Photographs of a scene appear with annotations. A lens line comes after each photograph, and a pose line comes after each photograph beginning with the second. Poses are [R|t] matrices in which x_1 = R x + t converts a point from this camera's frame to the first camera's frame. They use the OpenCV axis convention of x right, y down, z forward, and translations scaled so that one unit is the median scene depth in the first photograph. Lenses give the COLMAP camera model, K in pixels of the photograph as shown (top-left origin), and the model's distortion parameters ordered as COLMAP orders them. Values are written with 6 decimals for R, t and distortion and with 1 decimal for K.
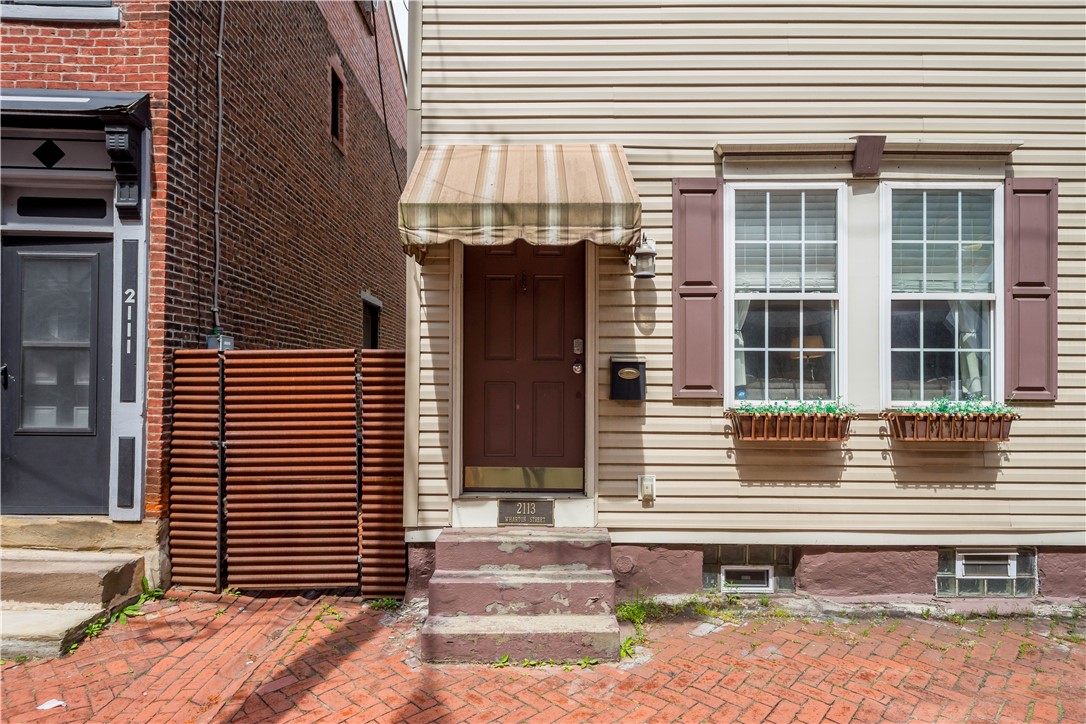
lens RADIAL K [[636.2, 0, 563.4], [0, 636.2, 380.7], [0, 0, 1]] dist [0.008370, -0.001775]
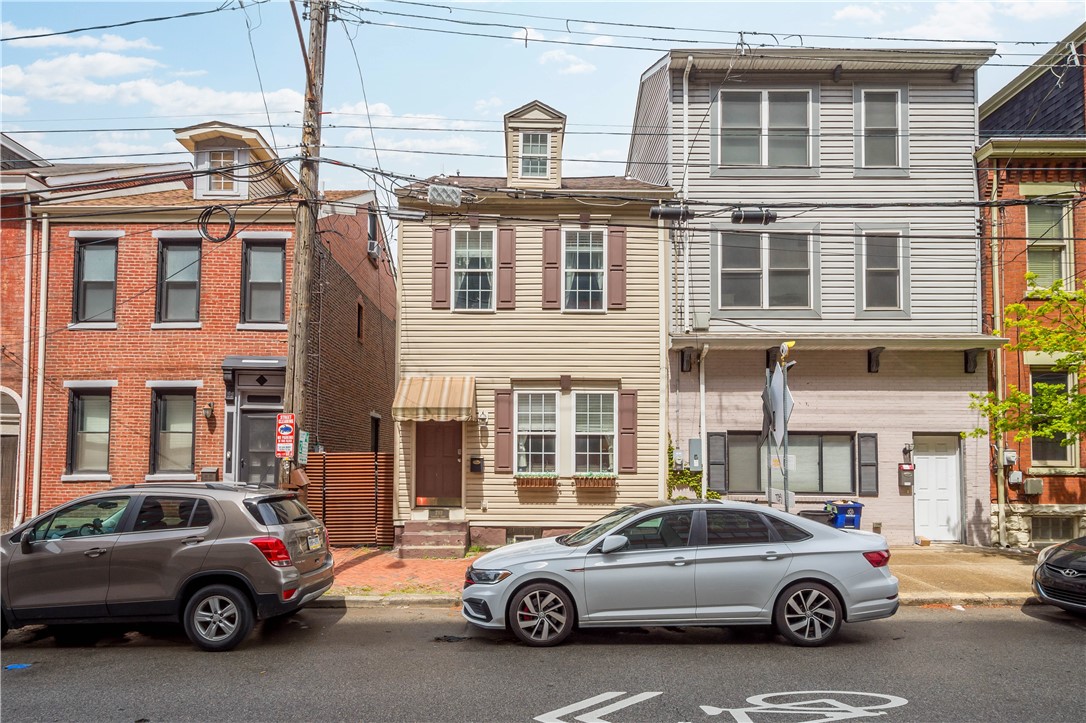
lens RADIAL K [[556.4, 0, 533.8], [0, 556.4, 442.6], [0, 0, 1]] dist [0.008751, -0.000535]
pose [[1.000000, -0.000304, 0.000321, 0.337126], [0.000312, 0.999685, -0.025096, -0.034593], [-0.000314, 0.025096, 0.999685, -1.334973]]
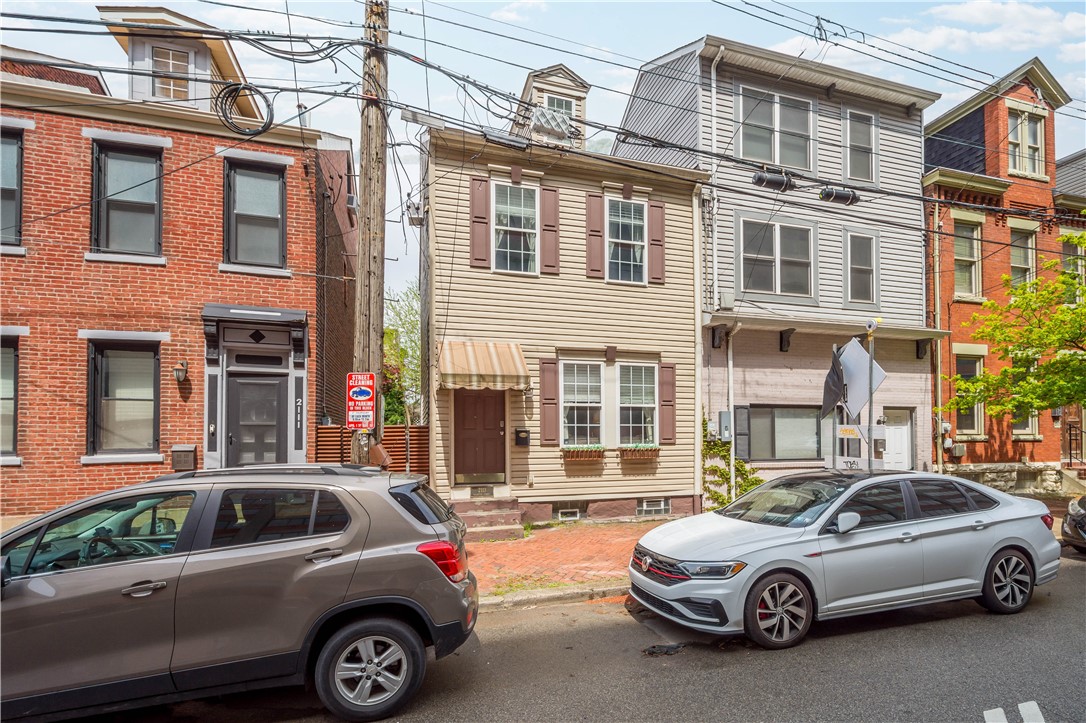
lens RADIAL K [[481.6, 0, 580.5], [0, 481.6, 430.4], [0, 0, 1]] dist [0.011334, -0.002857]
pose [[0.959429, -0.006499, 0.281876, -0.215309], [0.007290, 0.999972, -0.001757, -0.024189], [-0.281856, 0.003740, 0.959449, -0.891431]]
